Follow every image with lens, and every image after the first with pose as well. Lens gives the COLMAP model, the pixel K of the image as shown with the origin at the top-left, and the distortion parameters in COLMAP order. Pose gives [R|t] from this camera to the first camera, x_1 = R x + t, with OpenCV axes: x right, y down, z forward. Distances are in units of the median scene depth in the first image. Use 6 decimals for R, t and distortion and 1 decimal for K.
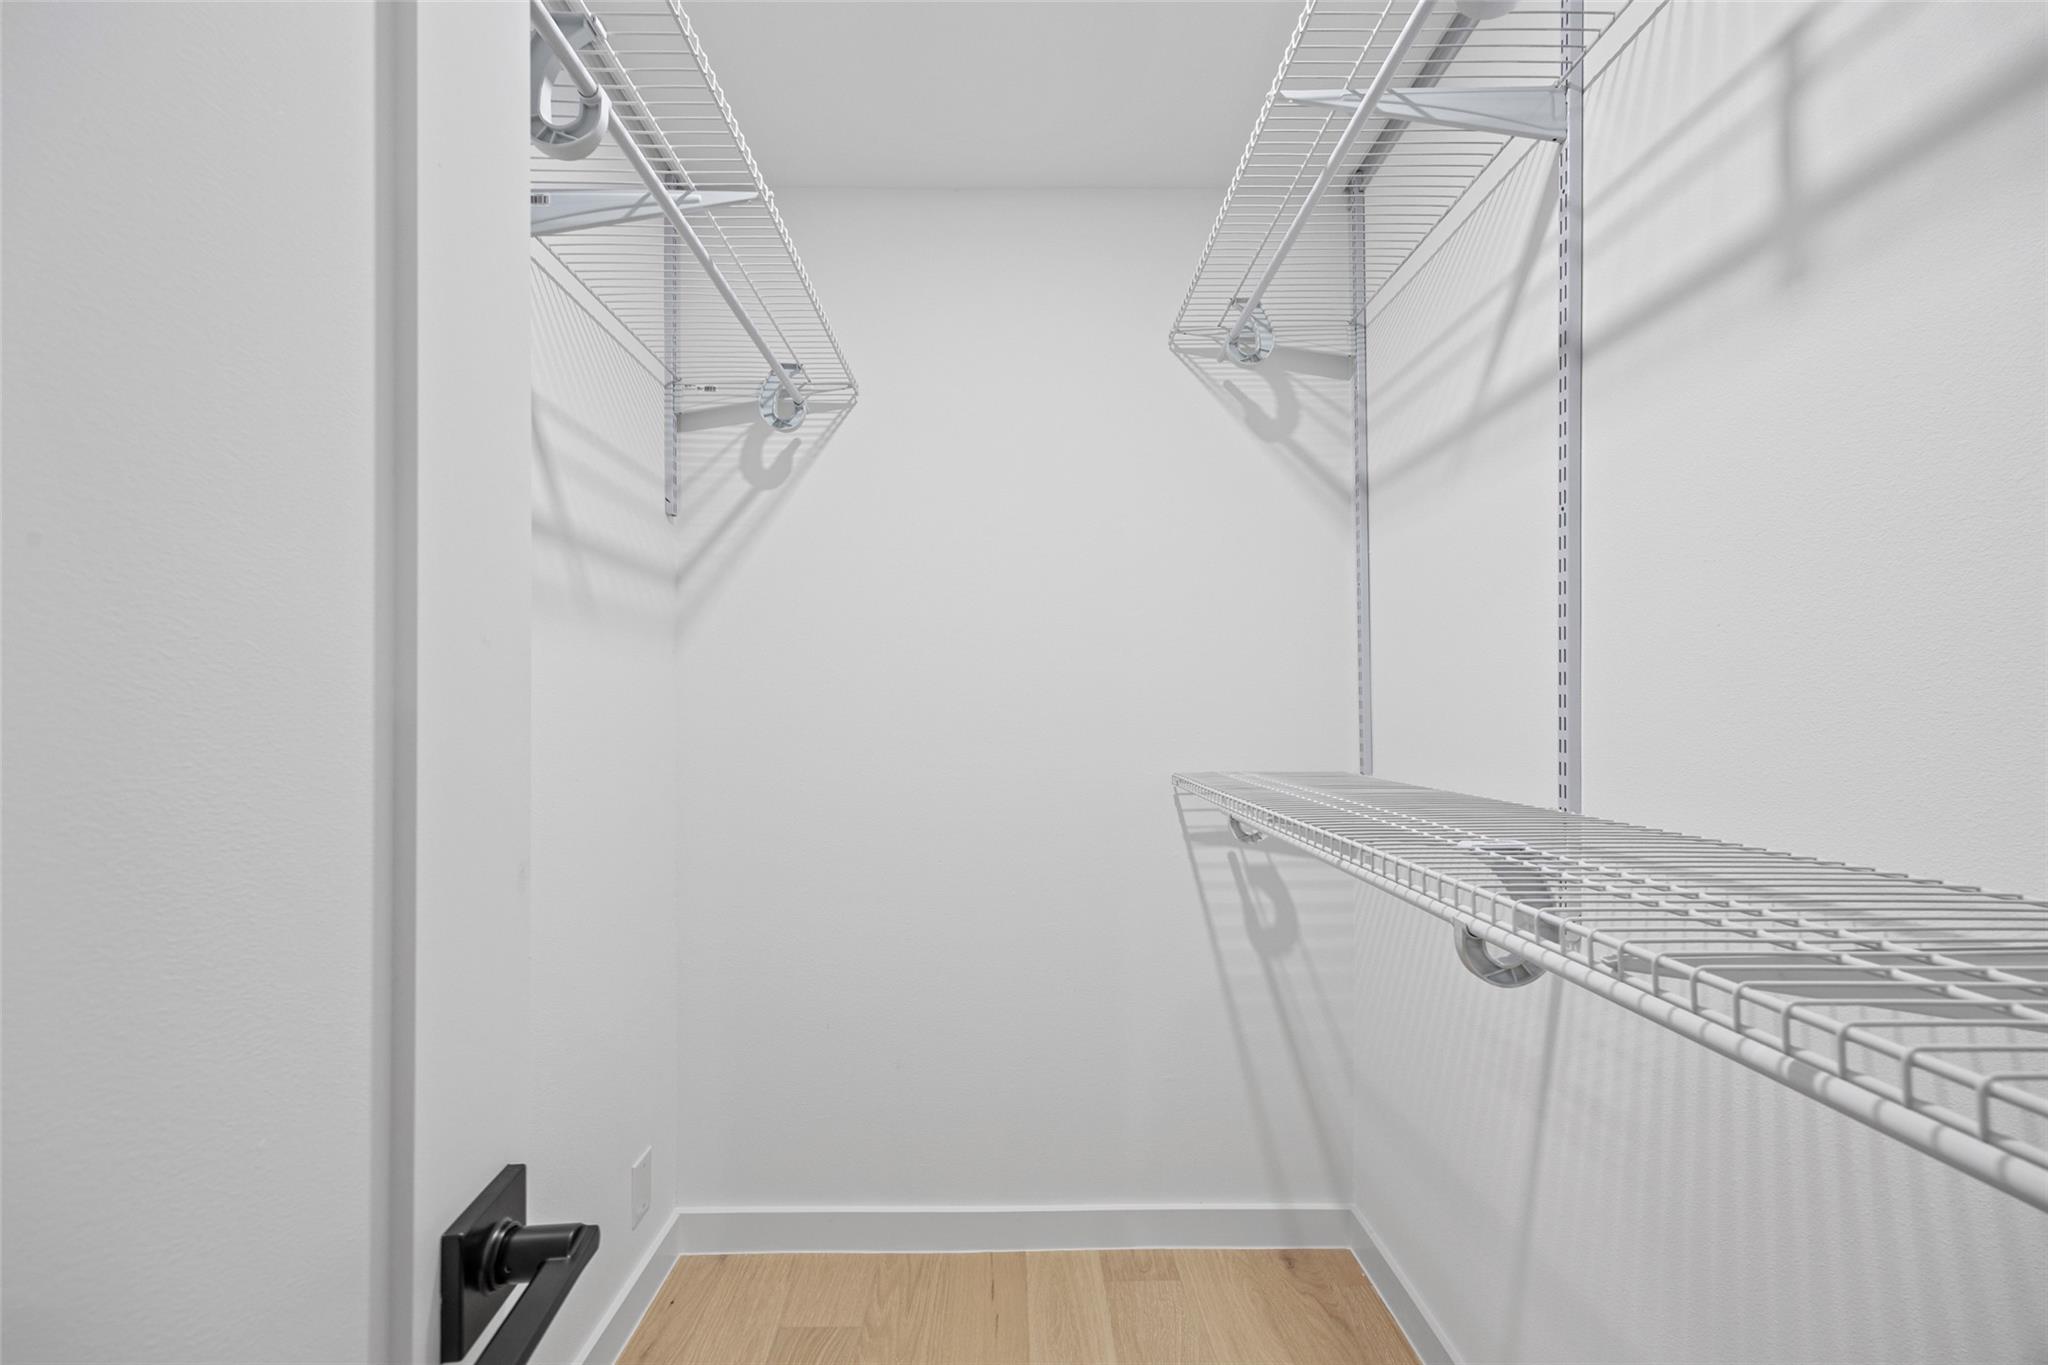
lens RADIAL K [[799.4, 0, 1008.5], [0, 799.4, 697.7], [0, 0, 1]] dist [0.002881, 0.000230]
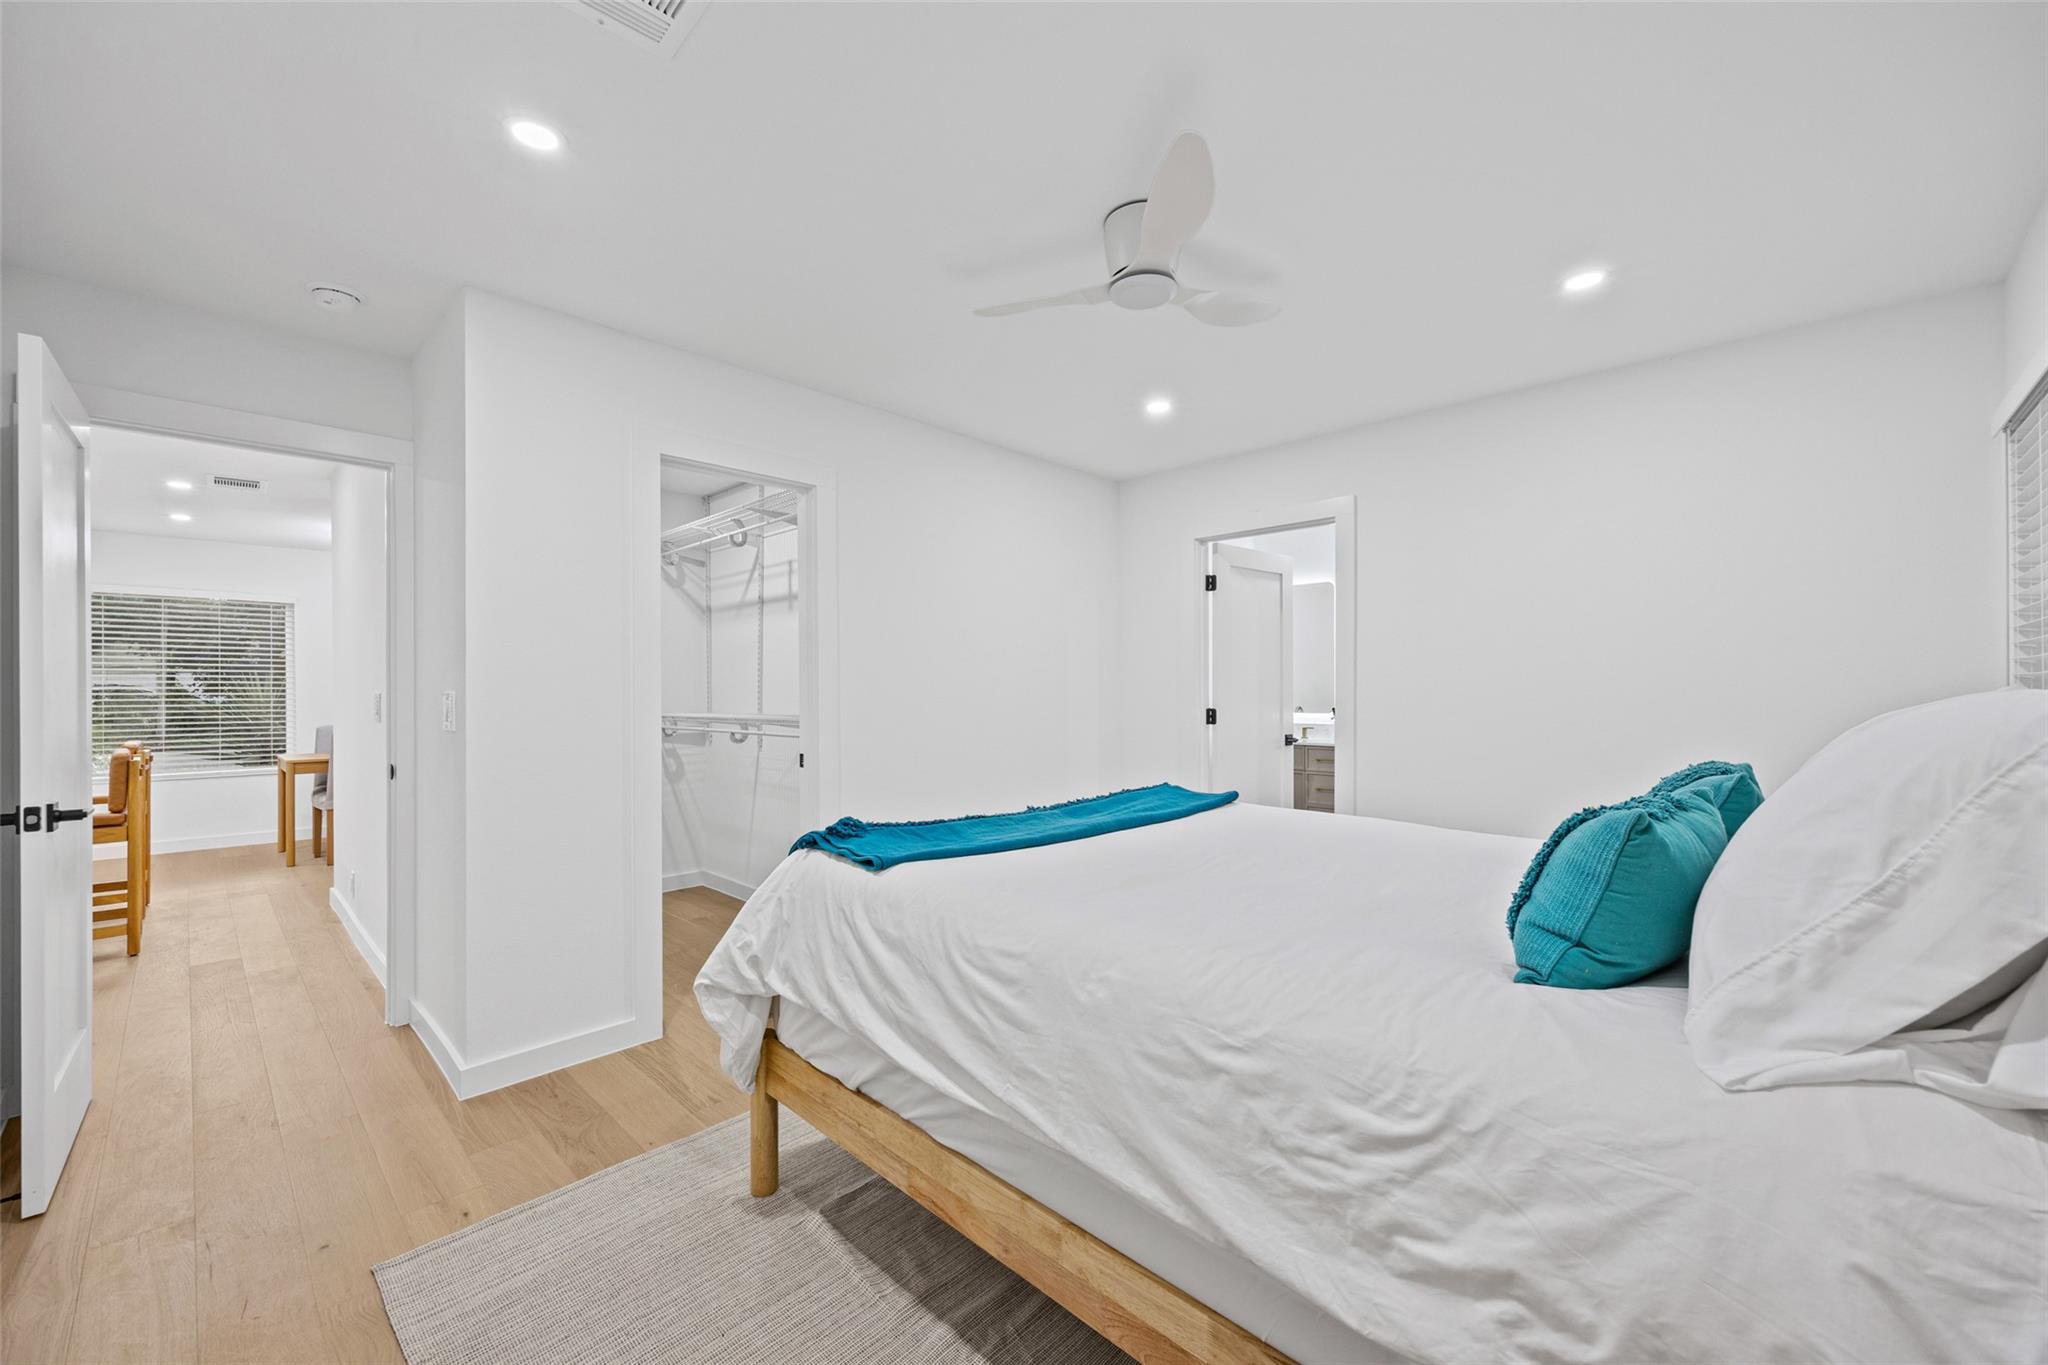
lens RADIAL K [[799.4, 0, 1033.9], [0, 799.4, 713.6], [0, 0, 1]] dist [0.002881, 0.000230]
pose [[0.686256, -0.003135, 0.727353, -1.072052], [-0.012190, 0.999801, 0.015811, 0.049361], [-0.727258, -0.019717, 0.686081, -2.310287]]
